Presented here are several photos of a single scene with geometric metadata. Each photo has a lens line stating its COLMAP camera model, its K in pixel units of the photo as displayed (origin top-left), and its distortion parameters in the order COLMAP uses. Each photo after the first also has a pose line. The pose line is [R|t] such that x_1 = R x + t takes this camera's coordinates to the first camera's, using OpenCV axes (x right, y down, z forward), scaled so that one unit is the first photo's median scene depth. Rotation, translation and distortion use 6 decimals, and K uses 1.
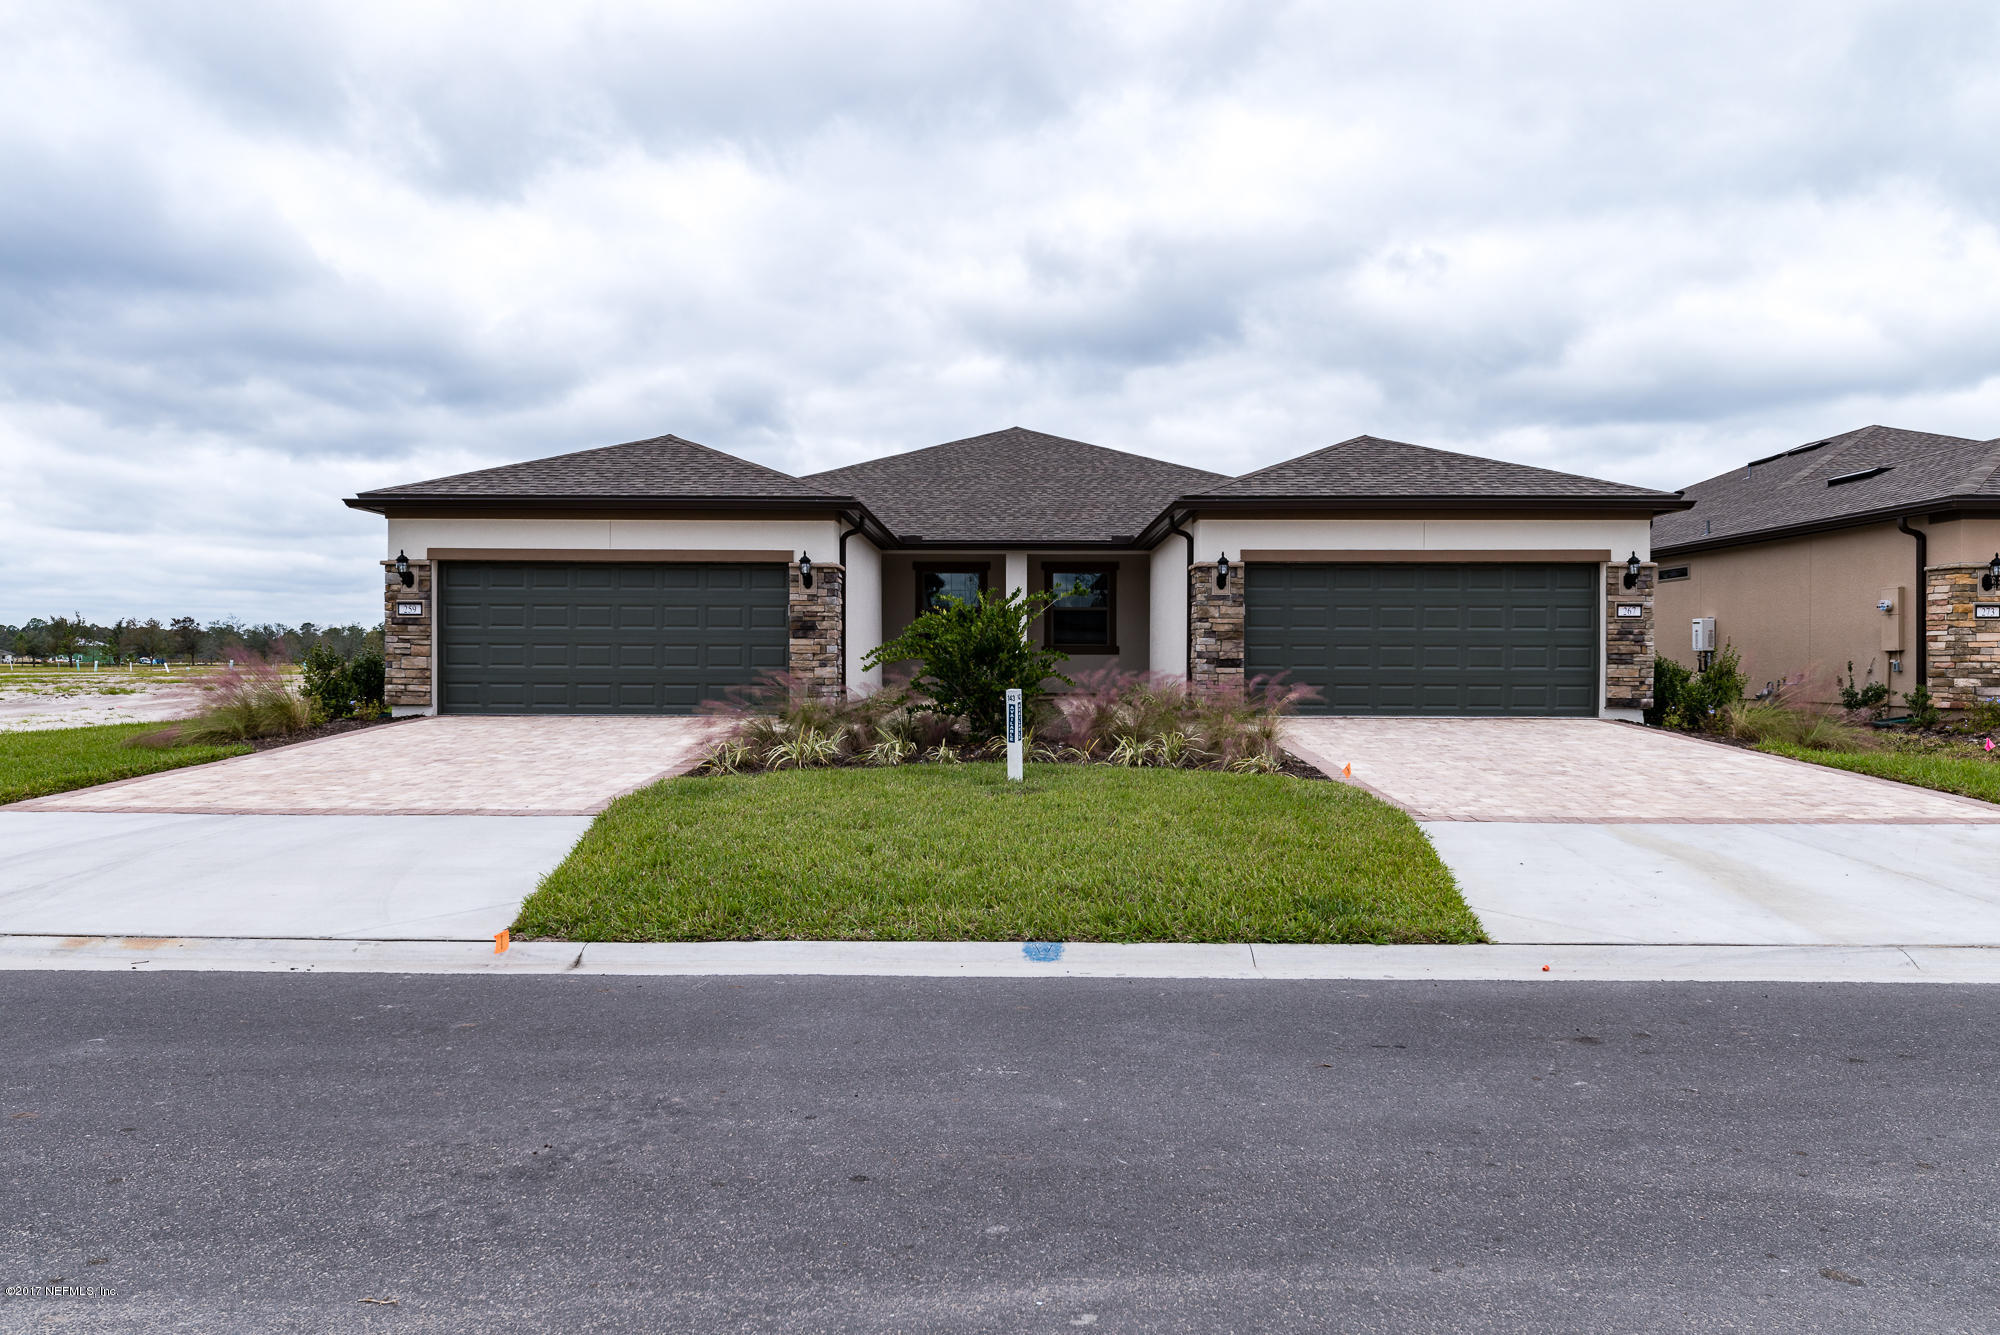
lens RADIAL K [[665.4, 0, 992.0], [0, 665.4, 669.3], [0, 0, 1]] dist [0.008707, -0.000330]
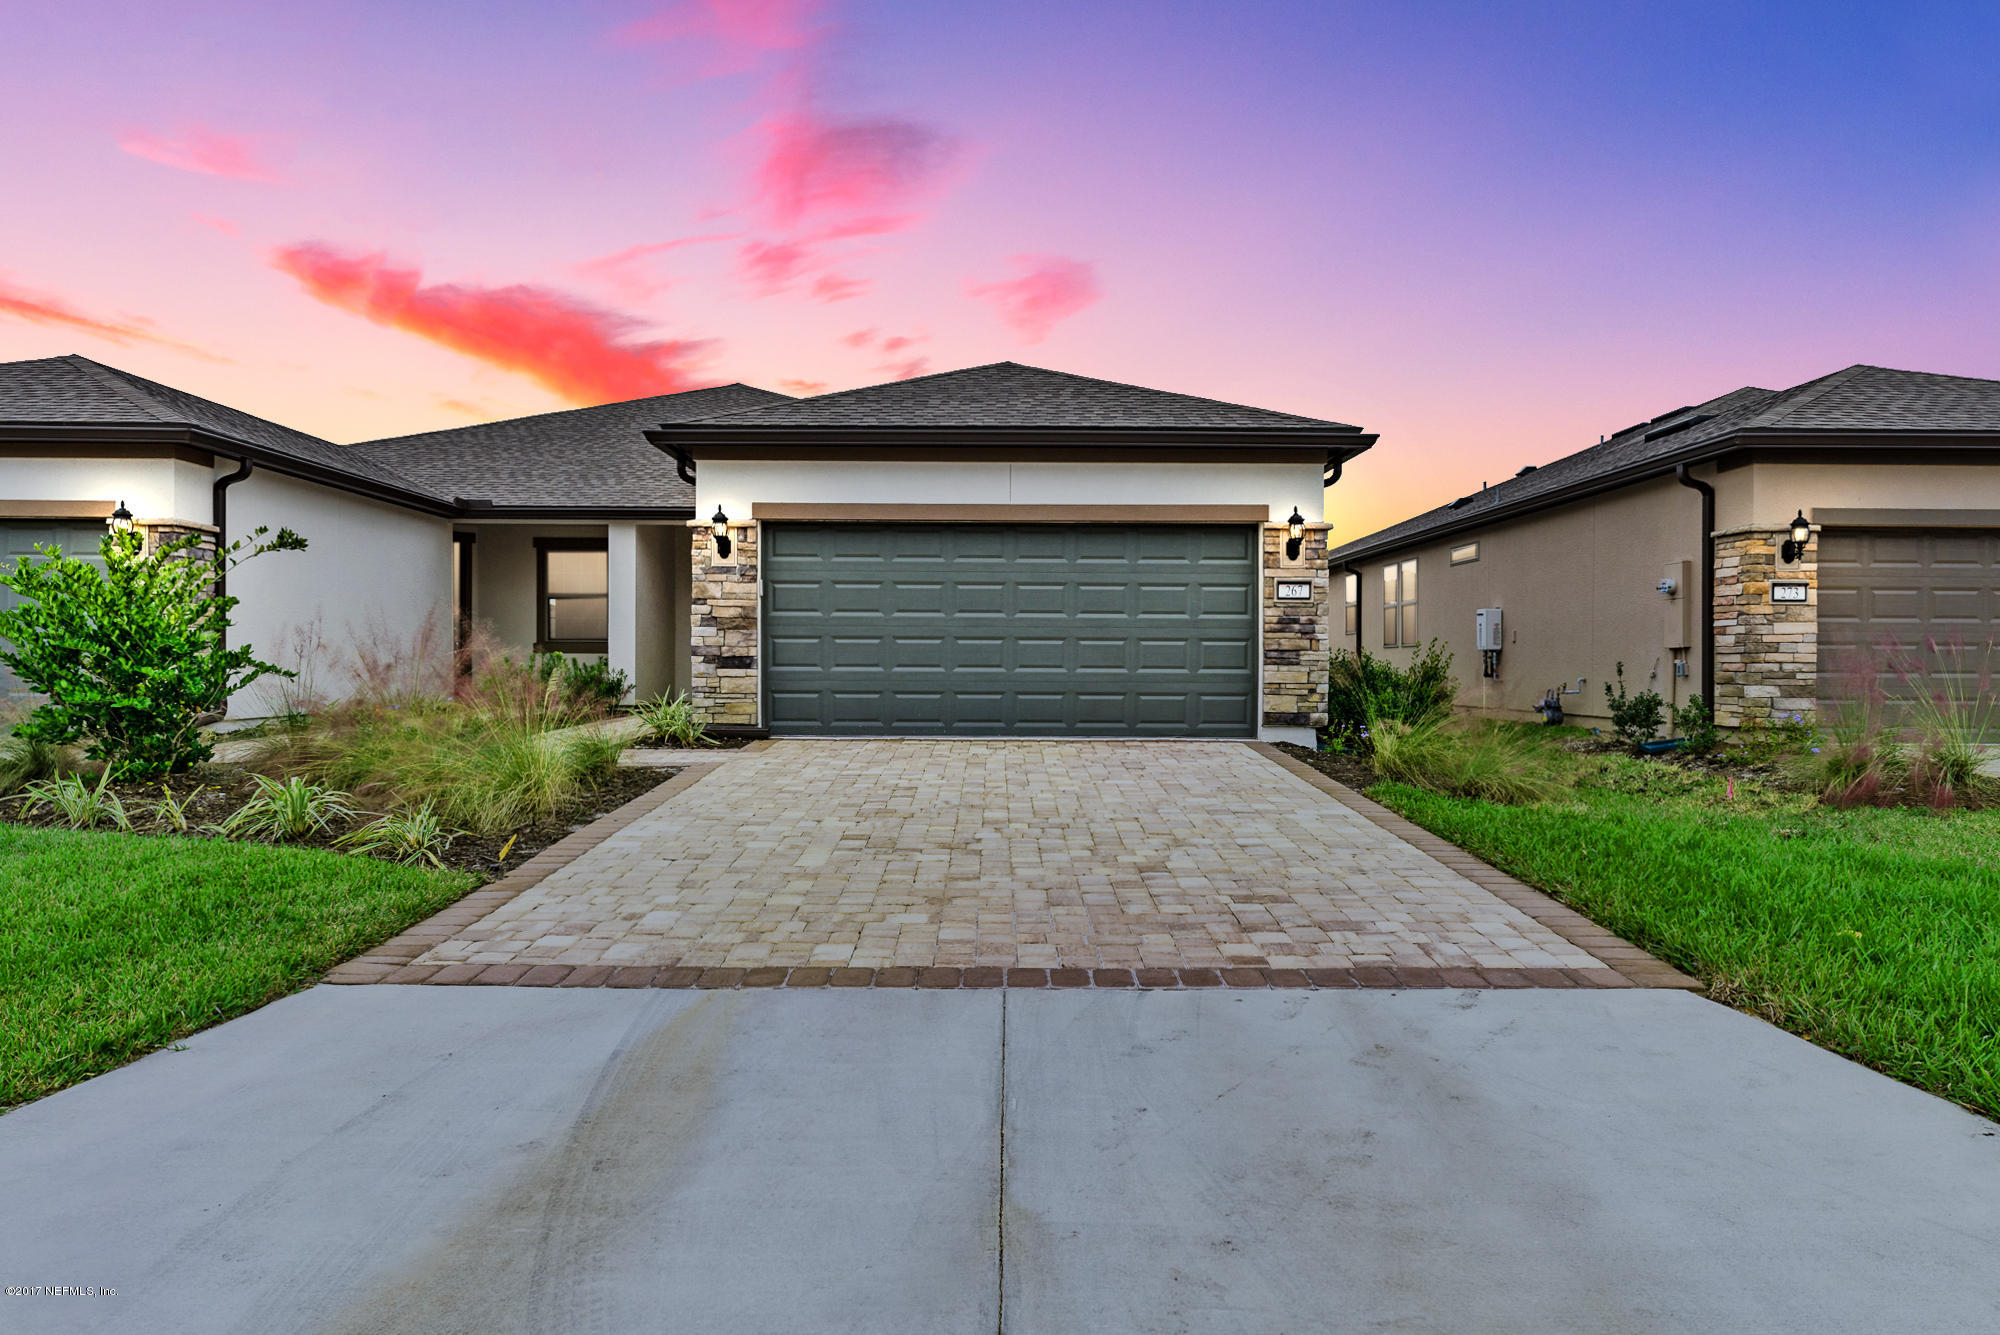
lens RADIAL K [[665.4, 0, 992.0], [0, 665.4, 669.3], [0, 0, 1]] dist [0.008707, -0.000330]
pose [[0.999998, 0.001990, 0.000251, 0.626928], [-0.001988, 0.999982, -0.005589, 0.001649], [-0.000262, 0.005588, 0.999984, 0.288571]]
